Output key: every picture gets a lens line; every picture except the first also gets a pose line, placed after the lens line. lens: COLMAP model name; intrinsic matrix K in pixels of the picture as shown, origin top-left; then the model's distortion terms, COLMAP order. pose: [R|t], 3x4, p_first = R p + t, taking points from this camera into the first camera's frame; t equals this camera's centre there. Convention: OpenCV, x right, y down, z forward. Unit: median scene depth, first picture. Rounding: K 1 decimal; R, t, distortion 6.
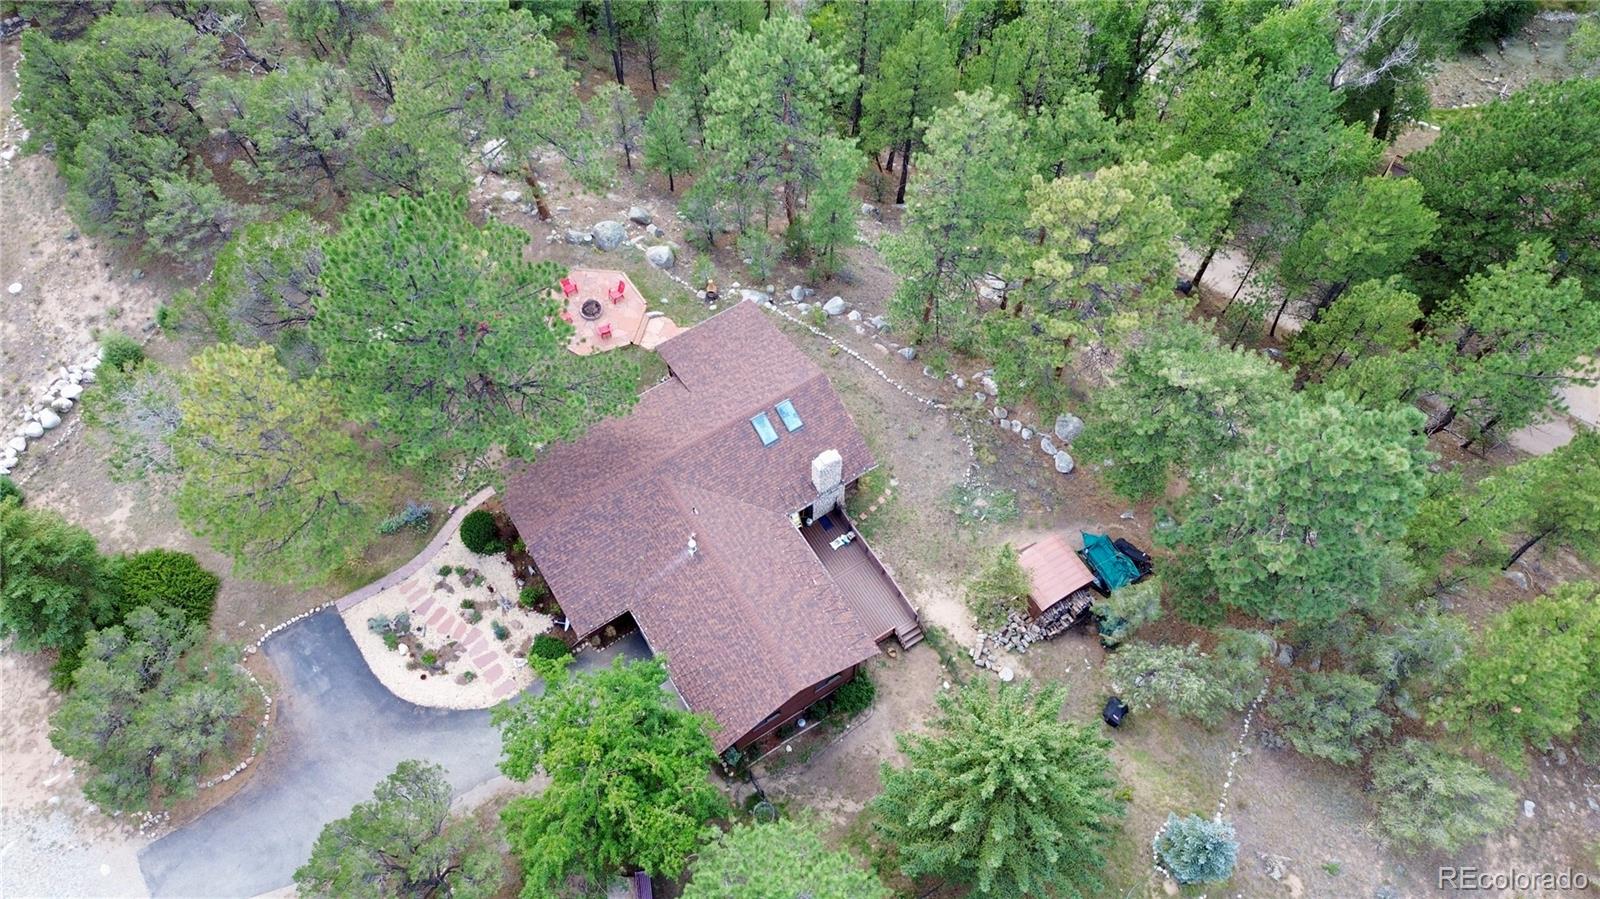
lens RADIAL K [[1147.2, 0, 800.0], [0, 1147.2, 449.5], [0, 0, 1]] dist [0.089560, -0.108248]
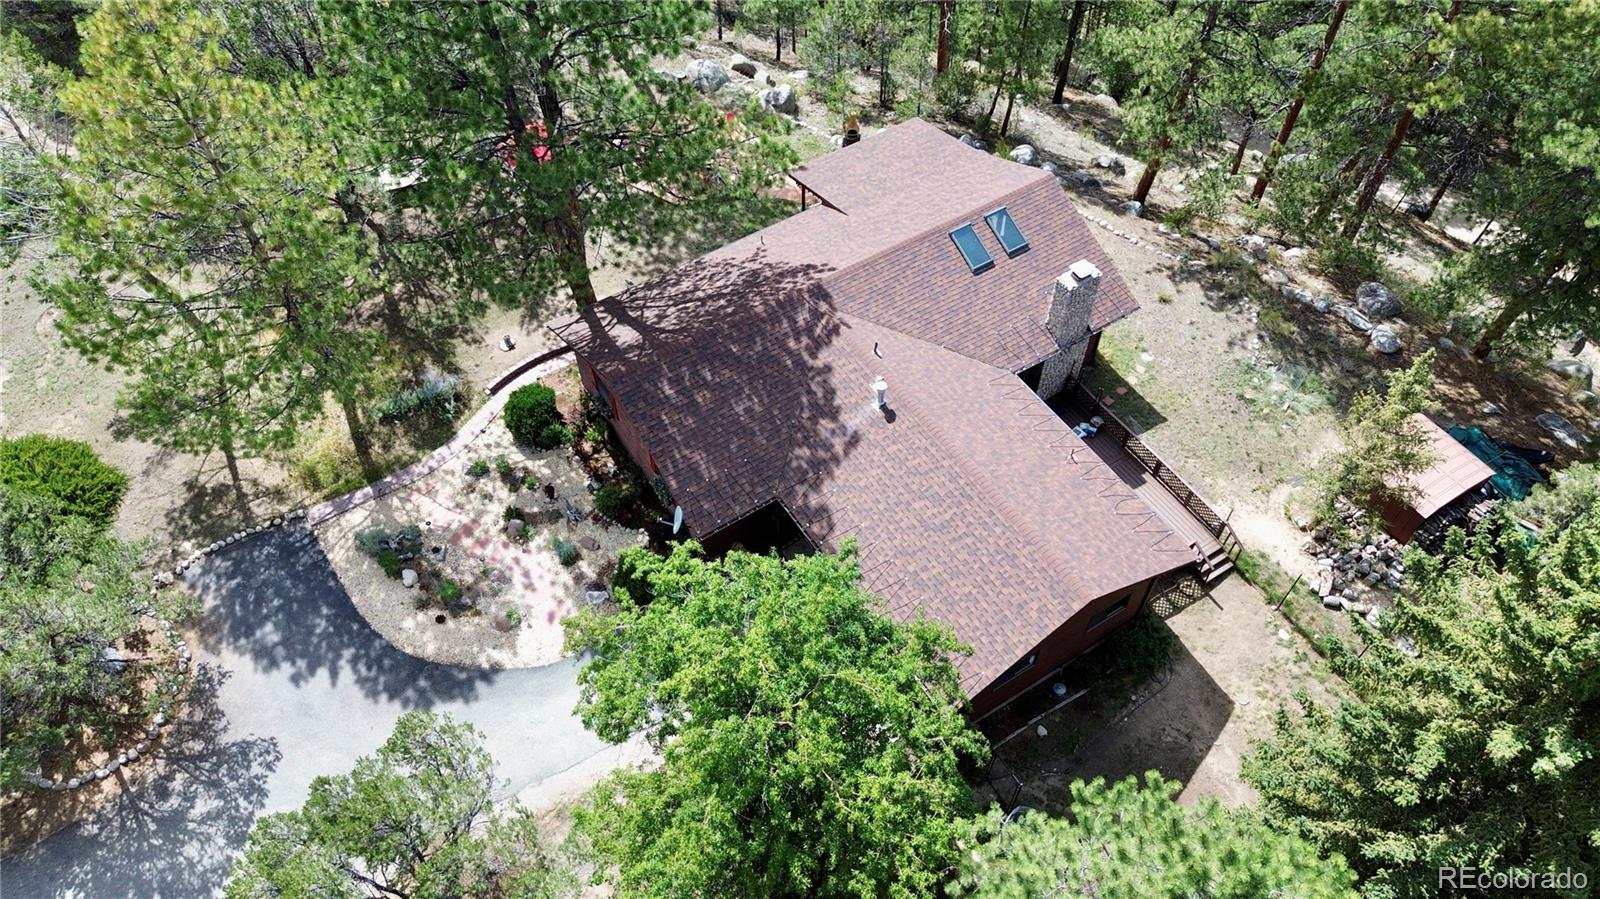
lens RADIAL K [[1147.2, 0, 800.0], [0, 1147.2, 449.5], [0, 0, 1]] dist [0.089560, -0.108248]
pose [[0.999988, -0.004655, 0.001802, -0.131250], [0.004876, 0.988173, -0.153263, 0.198422], [-0.001067, 0.153270, 0.988184, 0.368293]]
